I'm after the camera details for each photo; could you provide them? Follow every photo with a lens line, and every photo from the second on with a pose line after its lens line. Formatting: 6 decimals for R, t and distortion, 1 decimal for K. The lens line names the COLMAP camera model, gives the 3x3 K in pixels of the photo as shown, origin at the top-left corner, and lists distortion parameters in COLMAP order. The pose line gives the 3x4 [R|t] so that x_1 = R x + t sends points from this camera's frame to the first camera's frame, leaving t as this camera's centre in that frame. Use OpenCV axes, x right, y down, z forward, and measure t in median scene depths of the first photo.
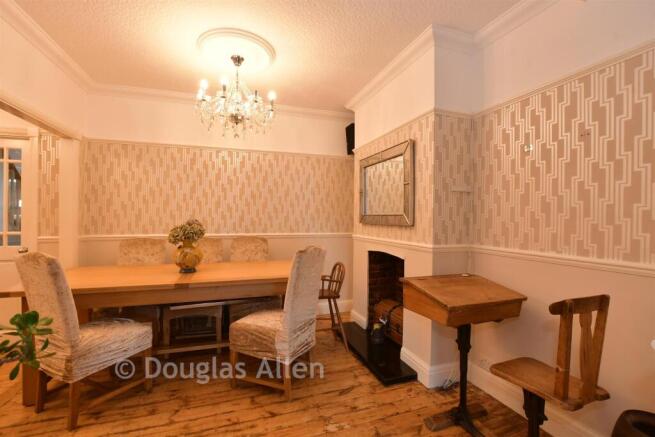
lens RADIAL K [[288.0, 0, 323.8], [0, 288.0, 218.0], [0, 0, 1]] dist [-0.025402, 0.000779]
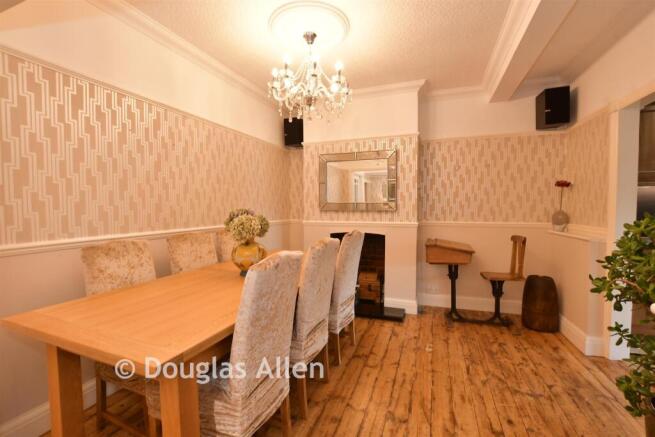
lens RADIAL K [[288.0, 0, 325.2], [0, 288.0, 218.4], [0, 0, 1]] dist [-0.025402, 0.000779]
pose [[0.637455, -0.041353, 0.769377, -0.791869], [0.011872, 0.998967, 0.043857, -0.000311], [-0.770396, -0.018822, 0.637288, 0.277082]]
